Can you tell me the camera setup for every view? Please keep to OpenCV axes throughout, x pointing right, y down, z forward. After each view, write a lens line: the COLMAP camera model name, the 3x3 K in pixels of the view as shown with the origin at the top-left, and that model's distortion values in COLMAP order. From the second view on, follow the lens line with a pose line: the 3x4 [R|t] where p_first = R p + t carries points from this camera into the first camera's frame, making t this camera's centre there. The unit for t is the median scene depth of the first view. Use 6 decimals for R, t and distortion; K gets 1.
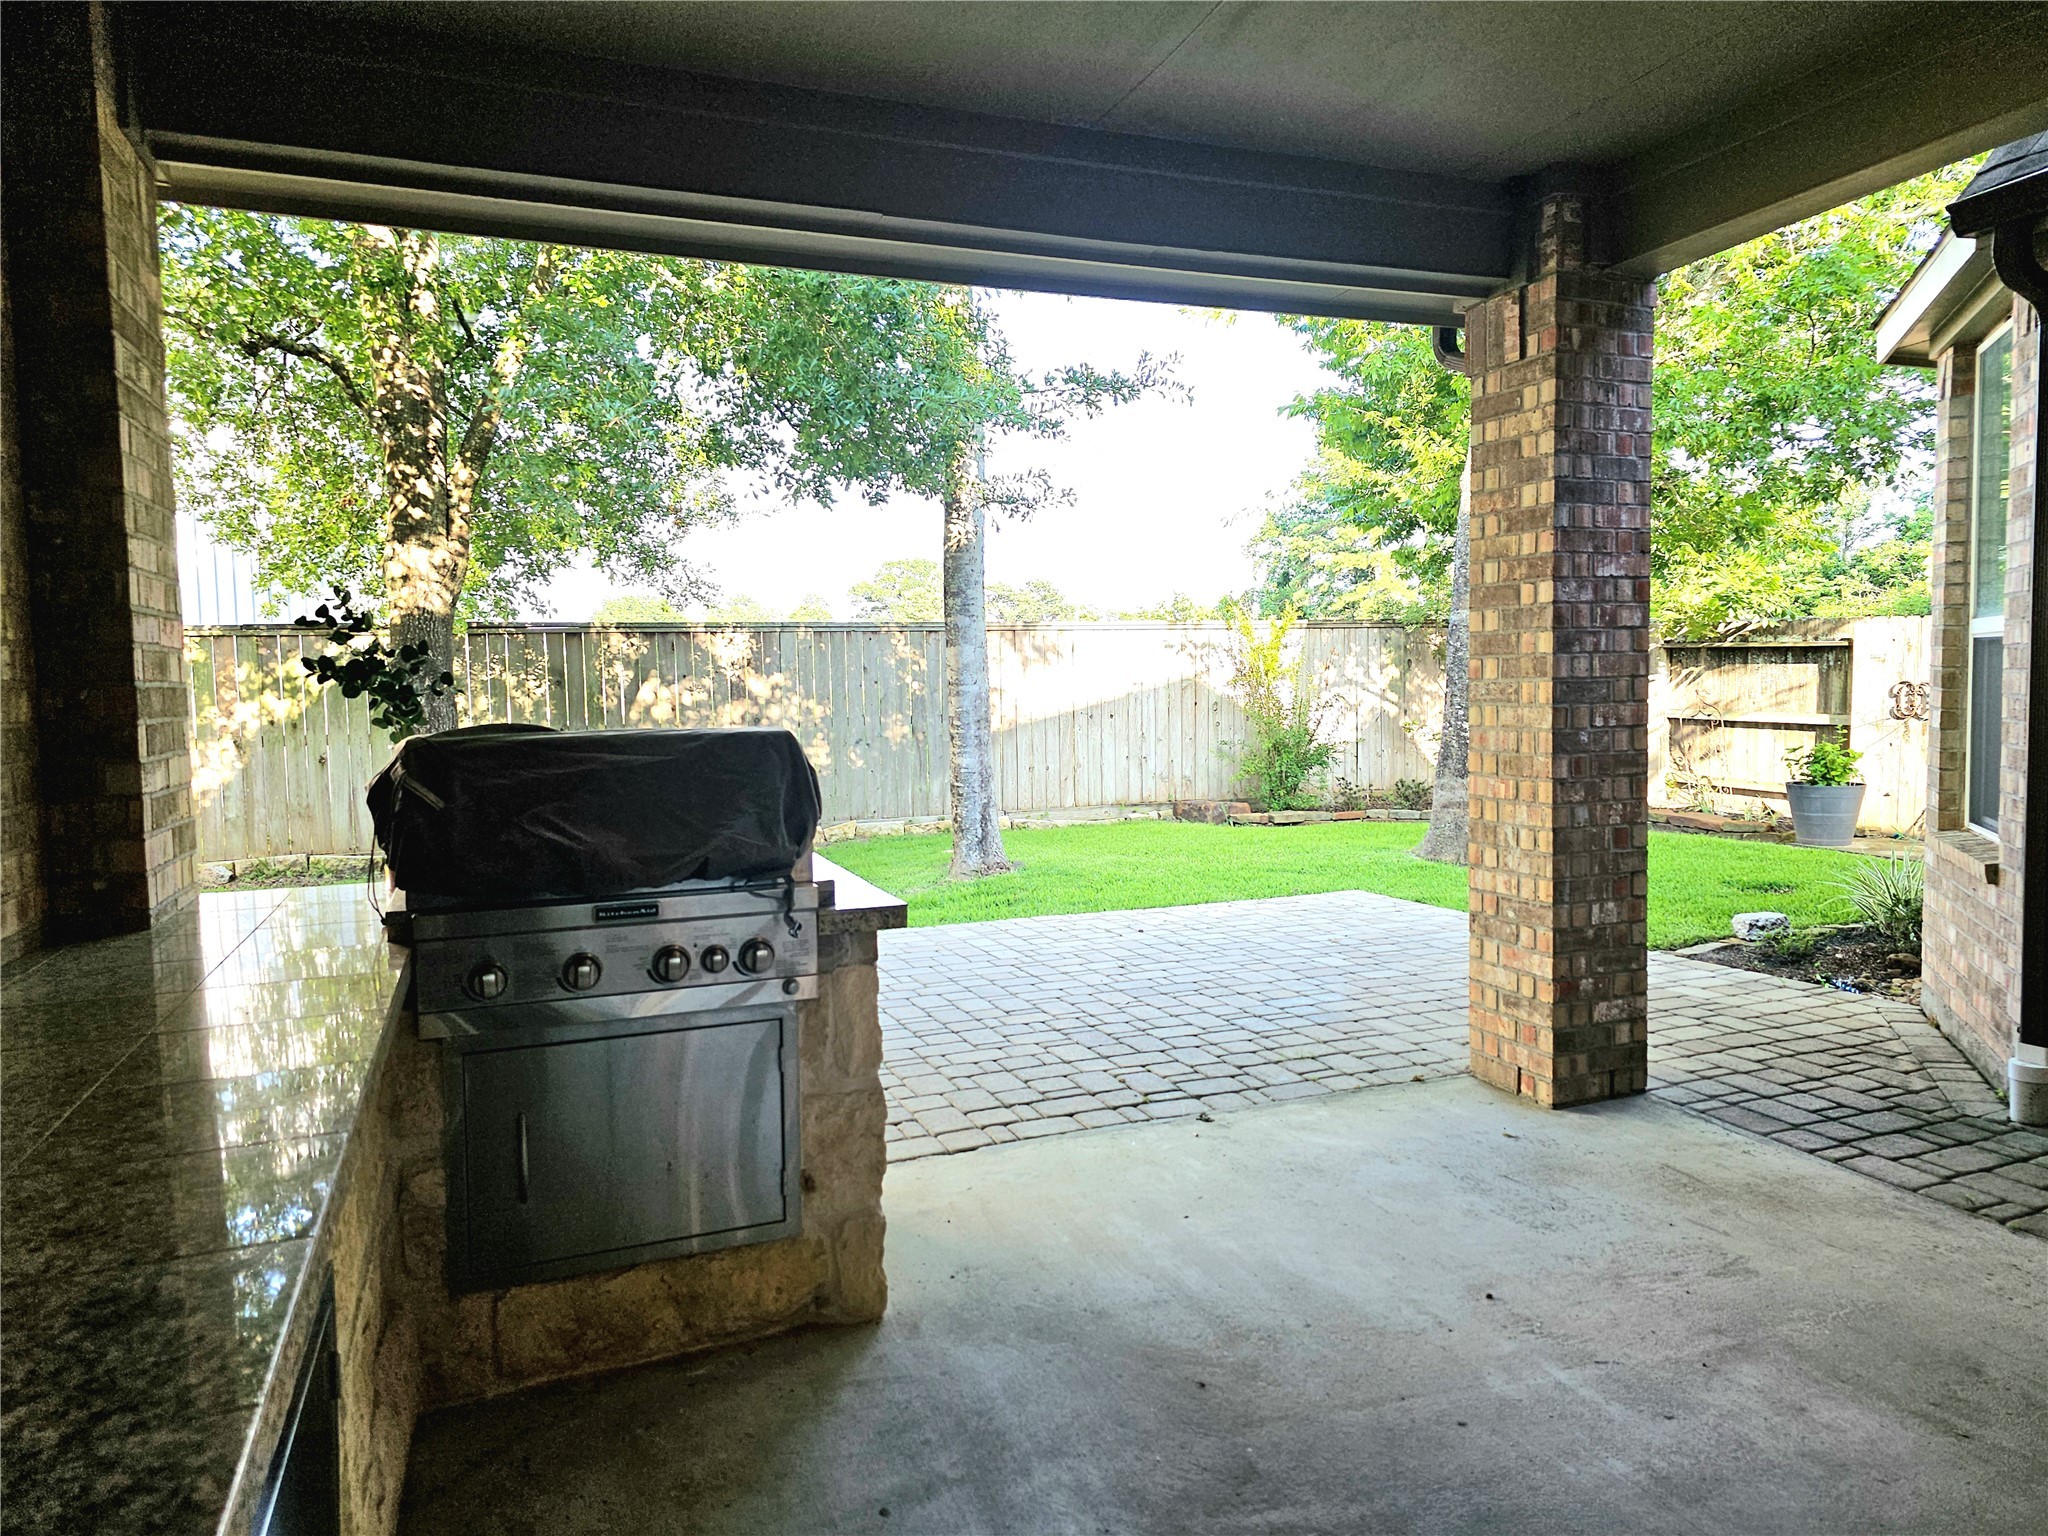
lens RADIAL K [[1352.6, 0, 1040.2], [0, 1352.6, 759.8], [0, 0, 1]] dist [0.073731, -0.076758]
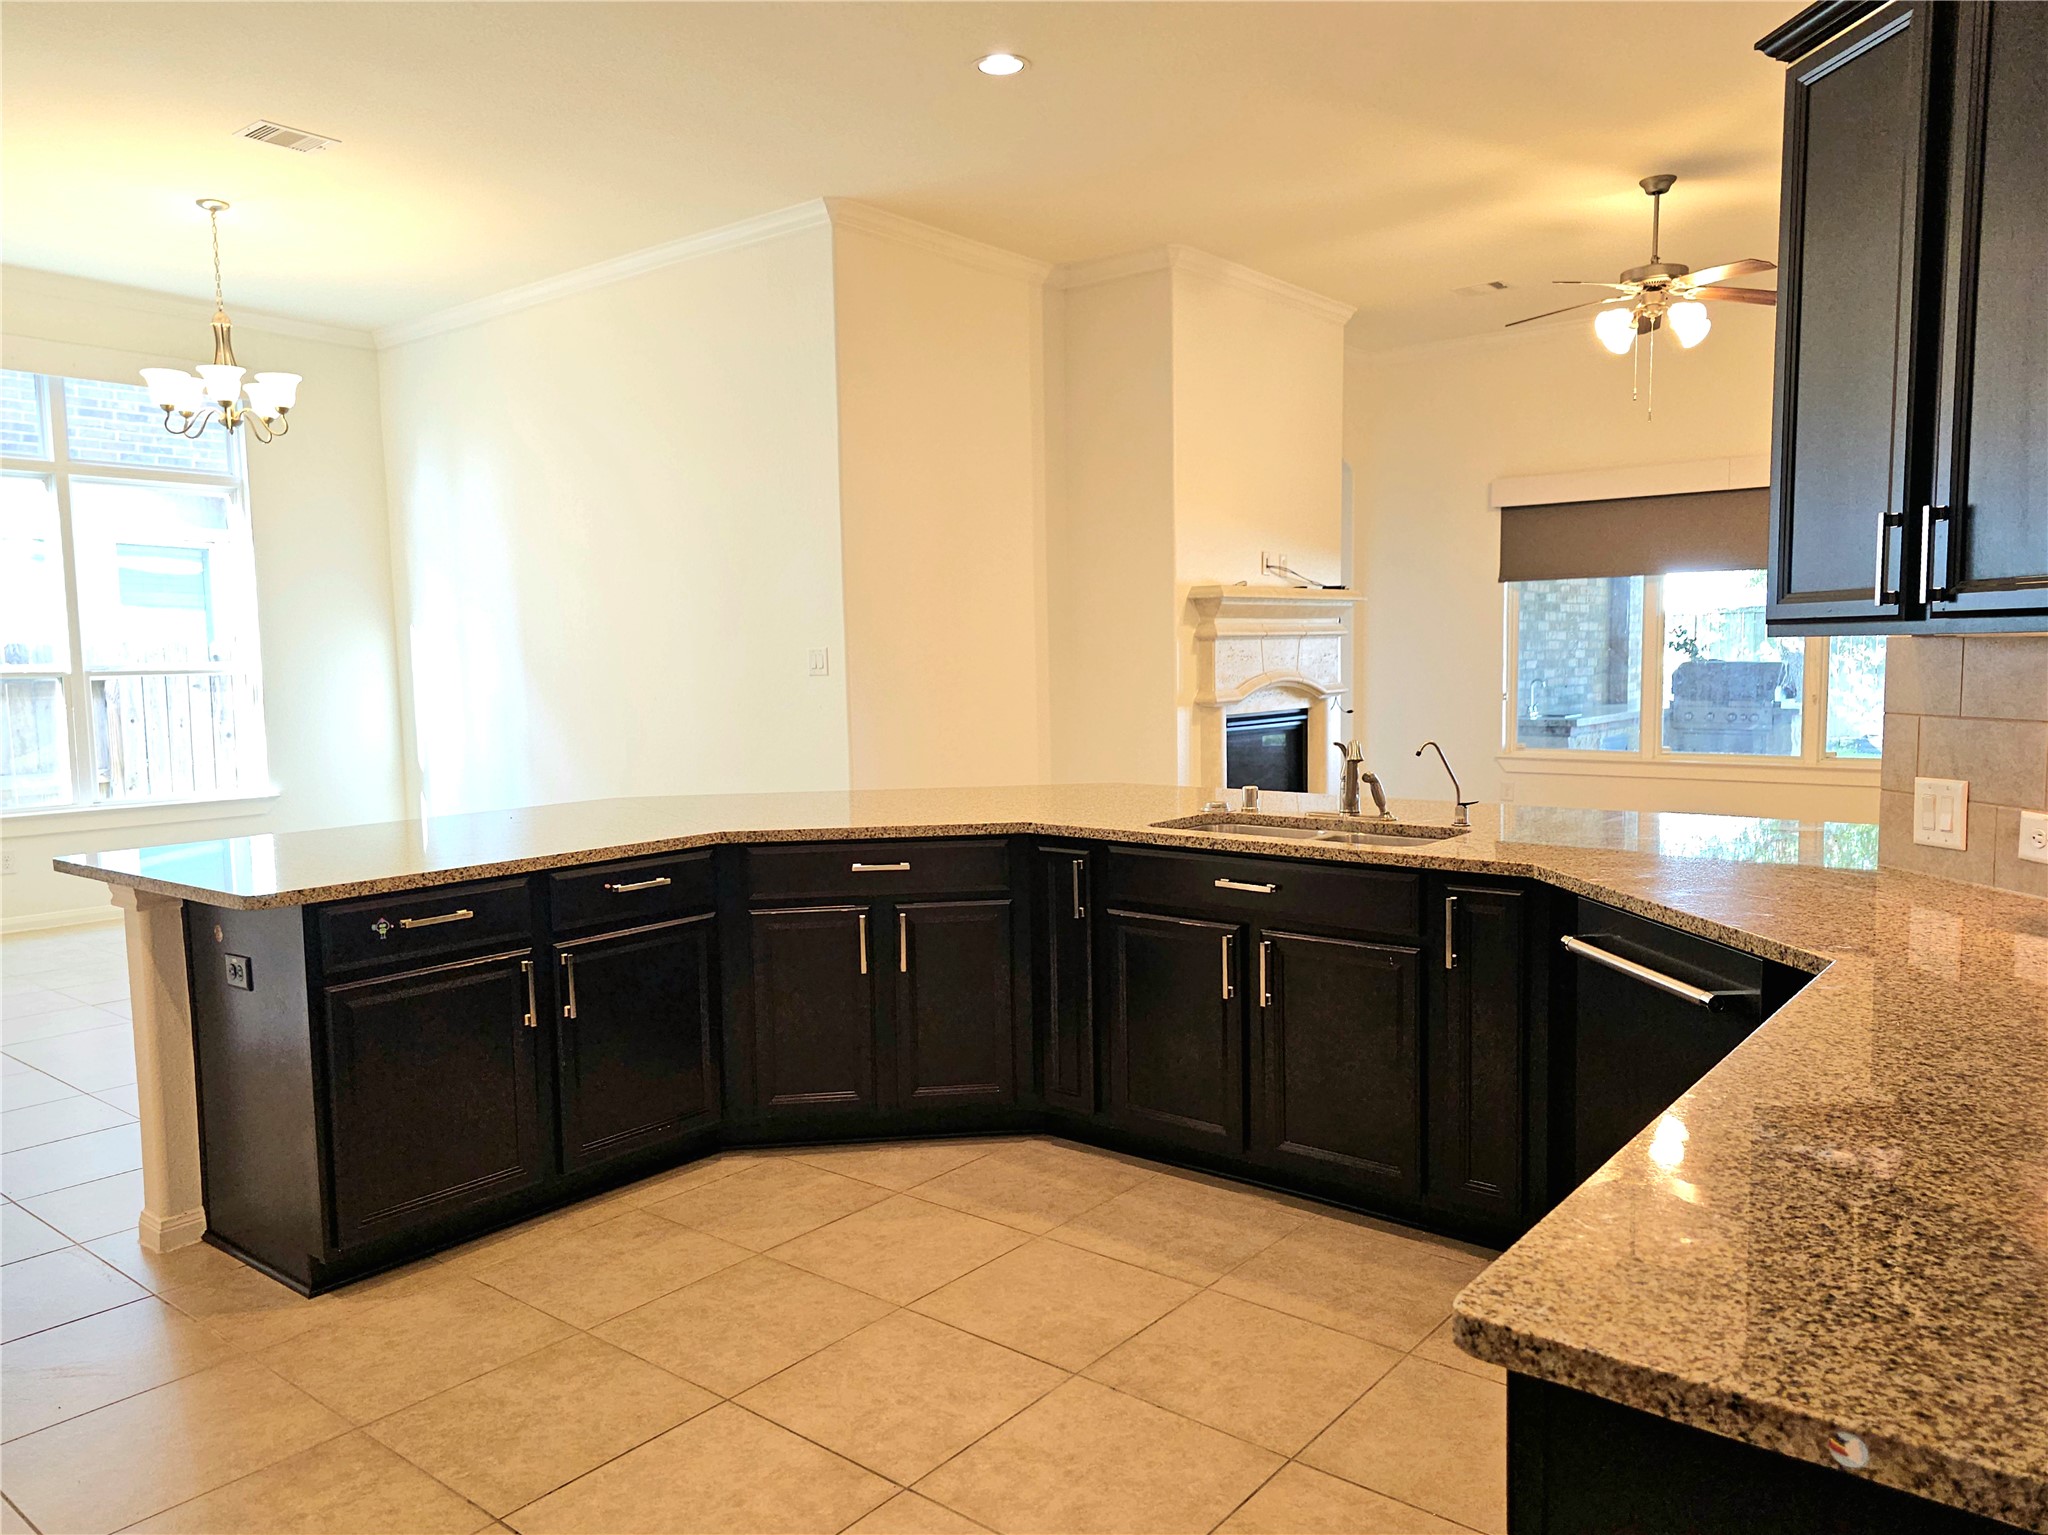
lens RADIAL K [[1423.1, 0, 1025.4], [0, 1423.1, 784.2], [0, 0, 1]] dist [0.057756, -0.053888]
pose [[0.493135, 0.091042, -0.865176, 1.506801], [-0.044815, 0.995847, 0.079249, 0.059803], [0.868798, -0.000308, 0.495167, -1.862093]]
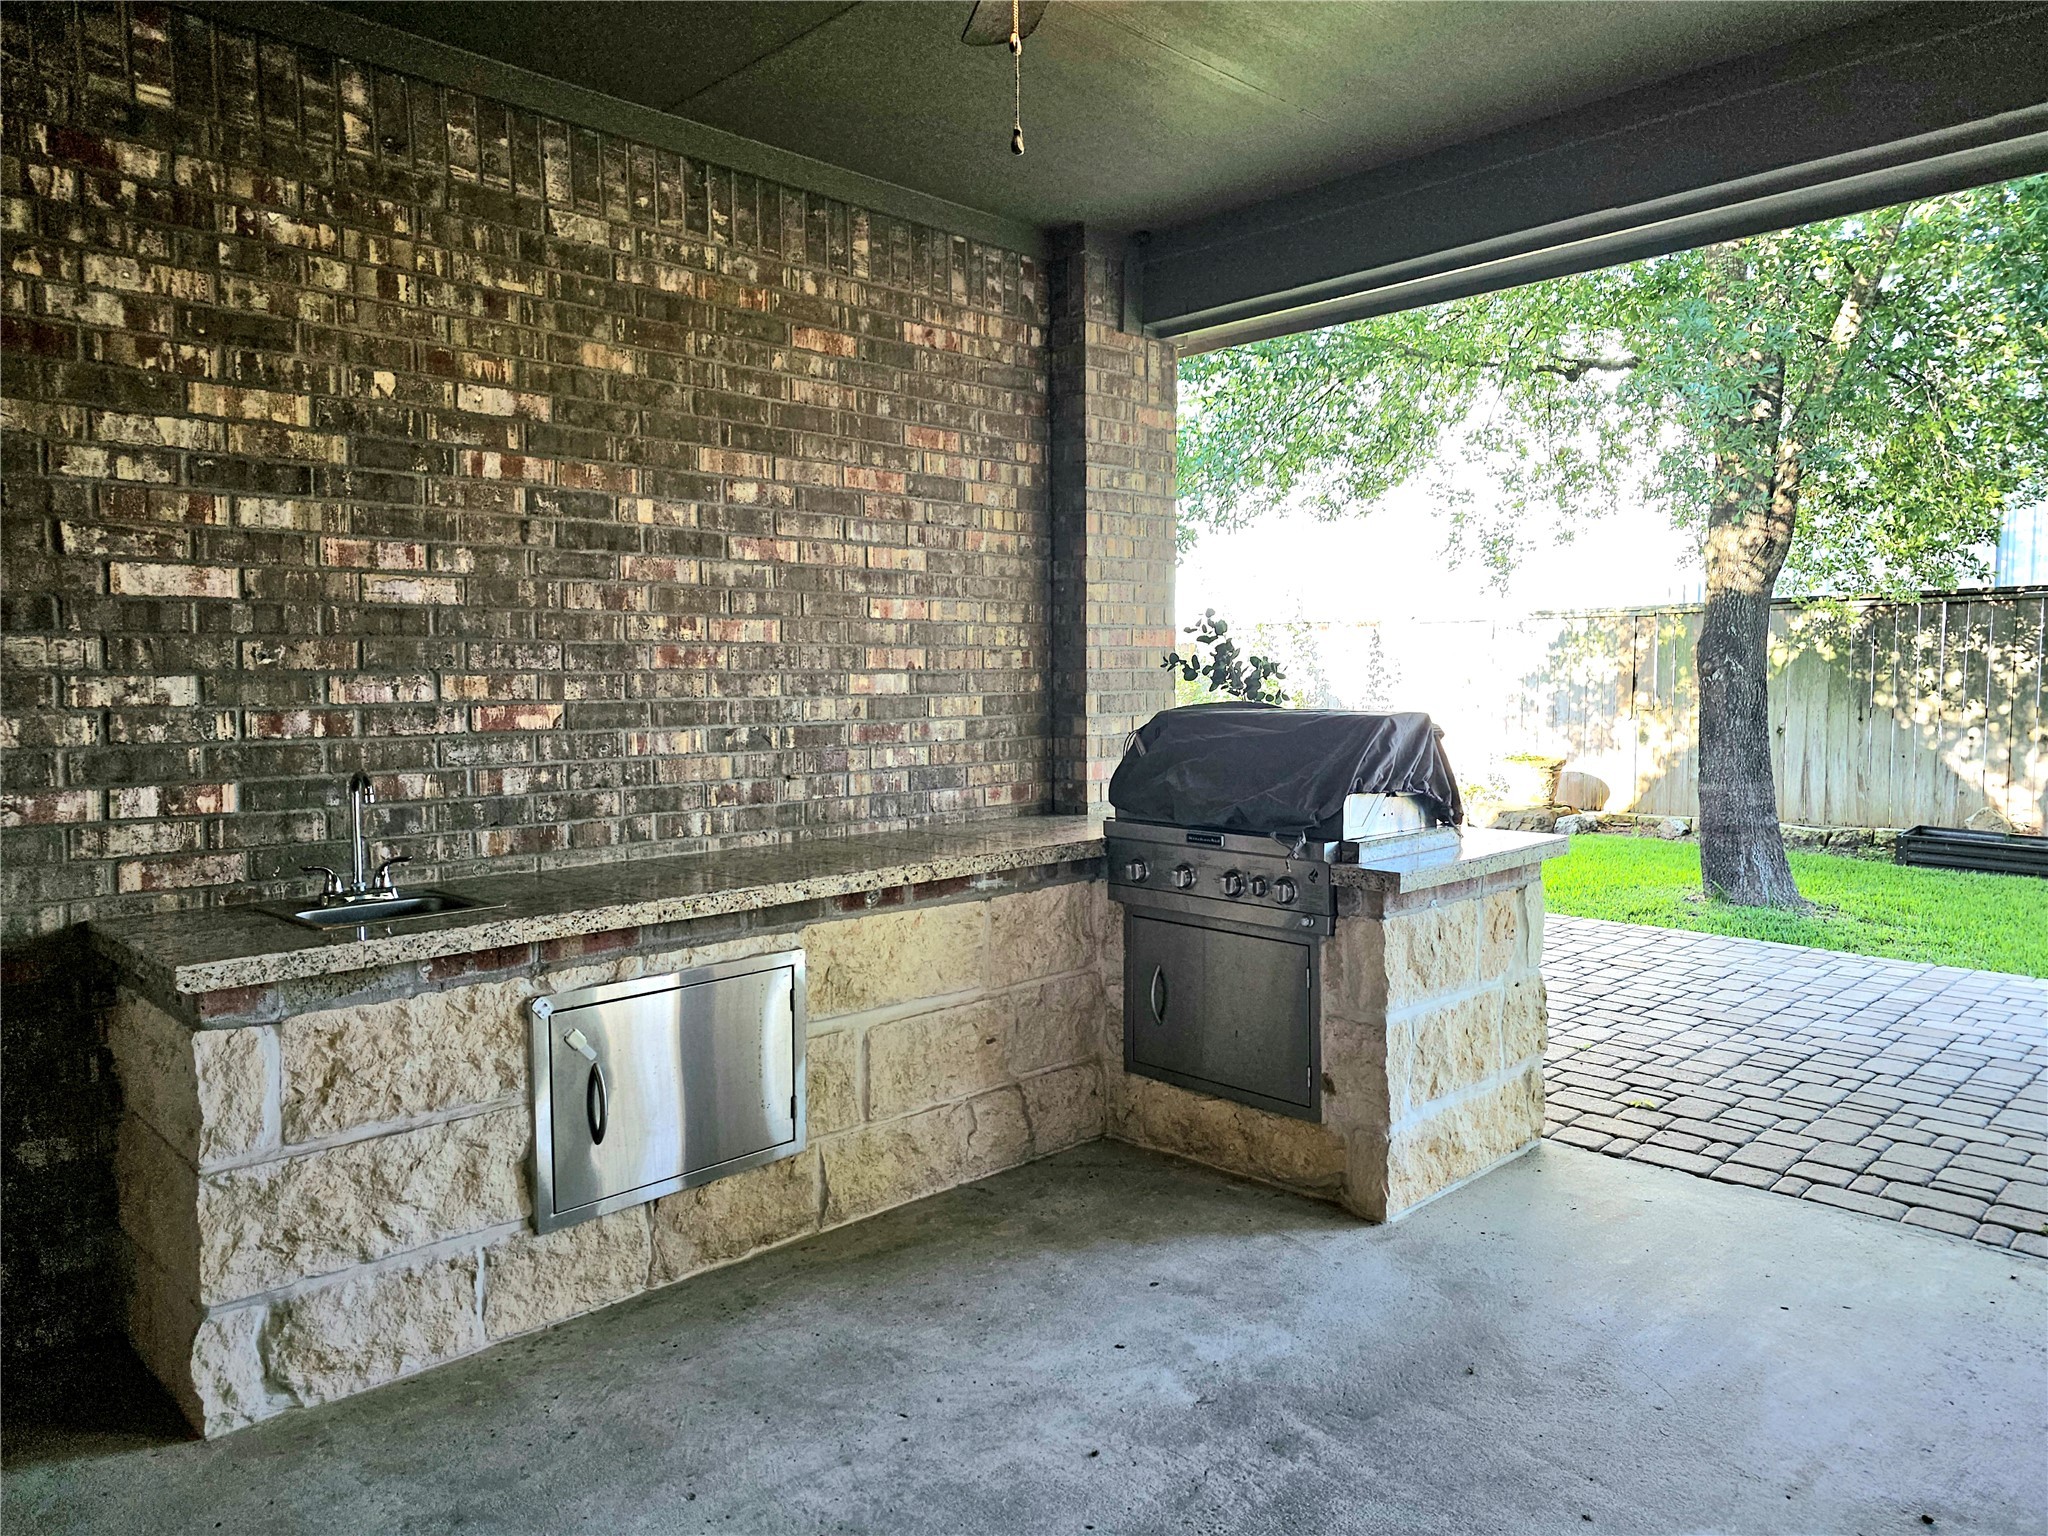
lens RADIAL K [[1355.0, 0, 1021.3], [0, 1355.0, 770.0], [0, 0, 1]] dist [0.085572, -0.049711]
pose [[0.407664, 0.083411, -0.909315, 0.522699], [-0.052731, 0.996308, 0.067751, -0.028474], [0.911608, 0.020330, 0.410557, 0.148465]]
